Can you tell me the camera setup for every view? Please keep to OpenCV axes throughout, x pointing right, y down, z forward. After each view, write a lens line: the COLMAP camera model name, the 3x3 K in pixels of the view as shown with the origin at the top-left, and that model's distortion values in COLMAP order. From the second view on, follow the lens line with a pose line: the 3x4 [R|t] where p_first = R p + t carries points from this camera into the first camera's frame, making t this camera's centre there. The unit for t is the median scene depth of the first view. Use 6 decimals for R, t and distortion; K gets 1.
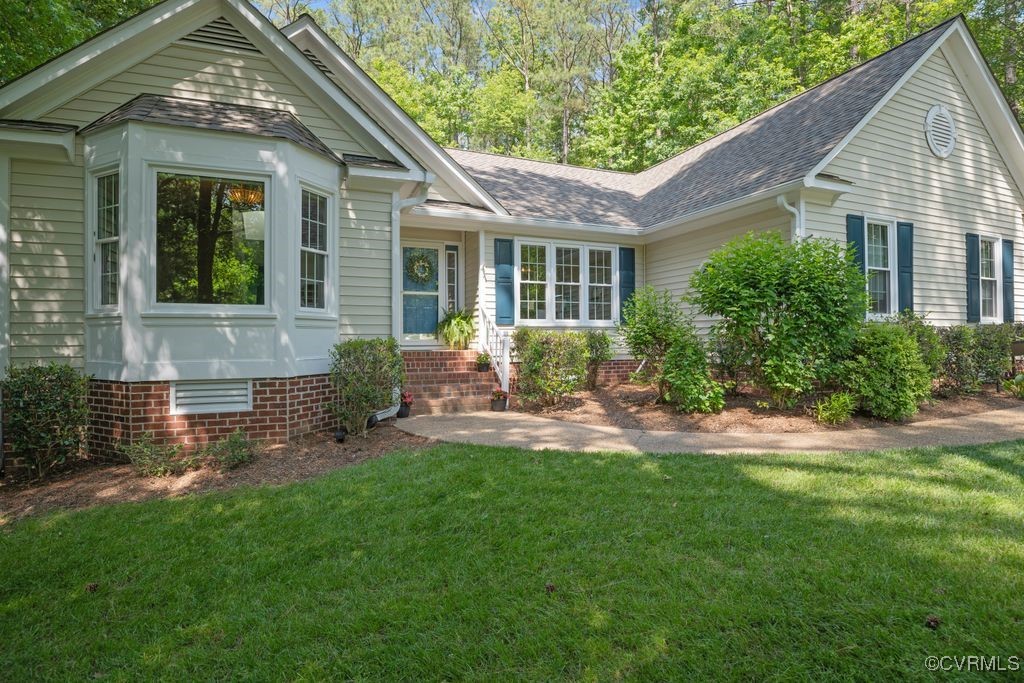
lens RADIAL K [[500.5, 0, 516.2], [0, 500.5, 334.0], [0, 0, 1]] dist [-0.000149, -0.000026]
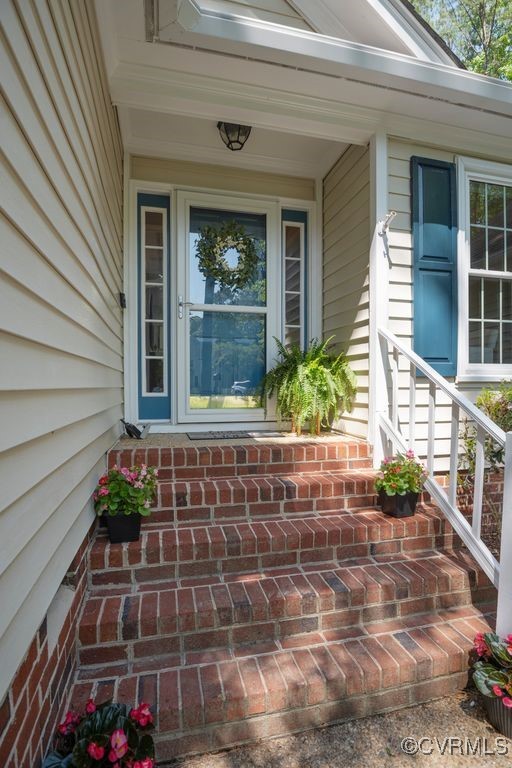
lens RADIAL K [[375.3, 0, 254.7], [0, 375.3, 385.0], [0, 0, 1]] dist [-0.000149, -0.000026]
pose [[0.987113, 0.008341, -0.159806, -0.114413], [-0.007706, 0.999960, 0.004591, -0.012846], [0.159838, -0.003301, 0.987138, 0.680201]]
